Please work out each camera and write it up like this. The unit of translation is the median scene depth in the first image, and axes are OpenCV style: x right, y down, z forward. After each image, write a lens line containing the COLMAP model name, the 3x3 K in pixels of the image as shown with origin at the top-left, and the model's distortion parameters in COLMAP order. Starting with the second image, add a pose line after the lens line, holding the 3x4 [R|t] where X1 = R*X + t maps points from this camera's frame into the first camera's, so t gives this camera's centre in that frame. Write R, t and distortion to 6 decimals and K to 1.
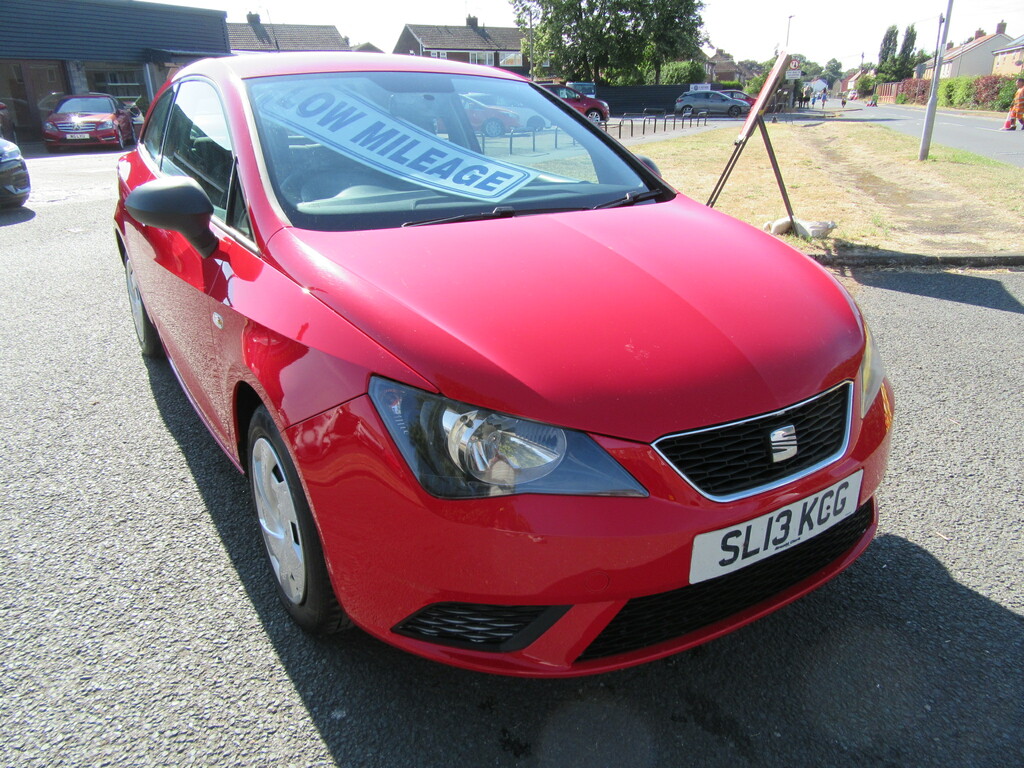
lens RADIAL K [[779.2, 0, 516.5], [0, 779.2, 385.7], [0, 0, 1]] dist [-0.014867, 0.009935]
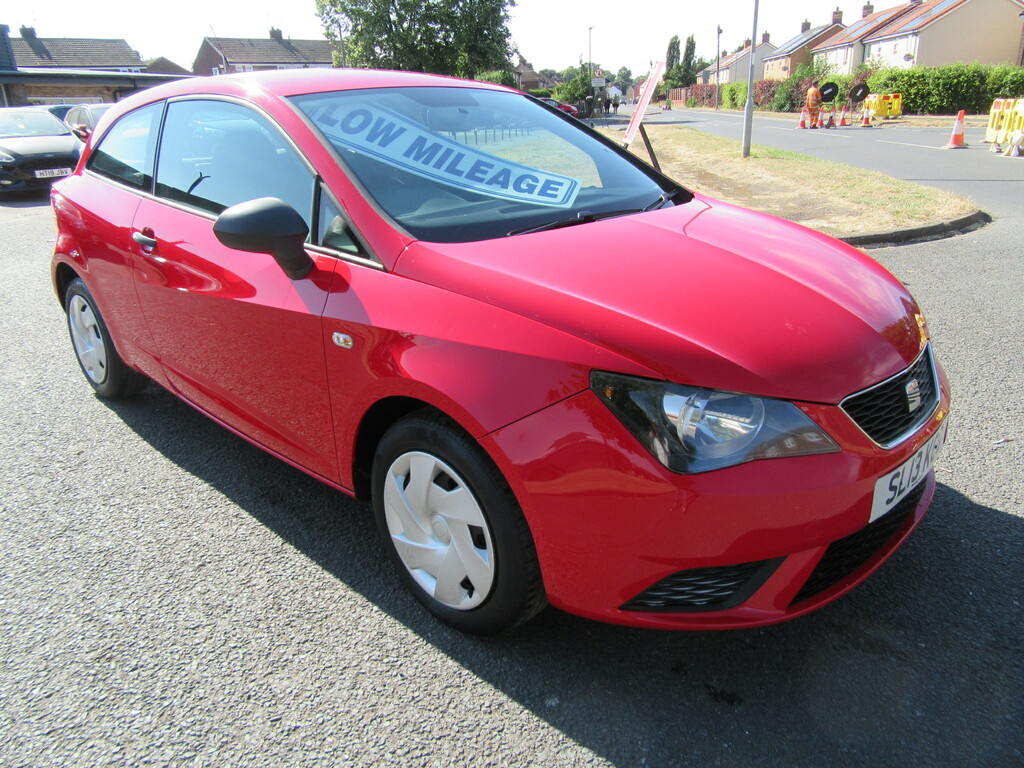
lens RADIAL K [[779.2, 0, 509.2], [0, 779.2, 386.4], [0, 0, 1]] dist [-0.014867, 0.009935]
pose [[0.970162, -0.102918, 0.219530, -0.344480], [0.105387, 0.994431, 0.000467, -0.002838], [-0.218355, 0.022683, 0.975606, -0.009846]]
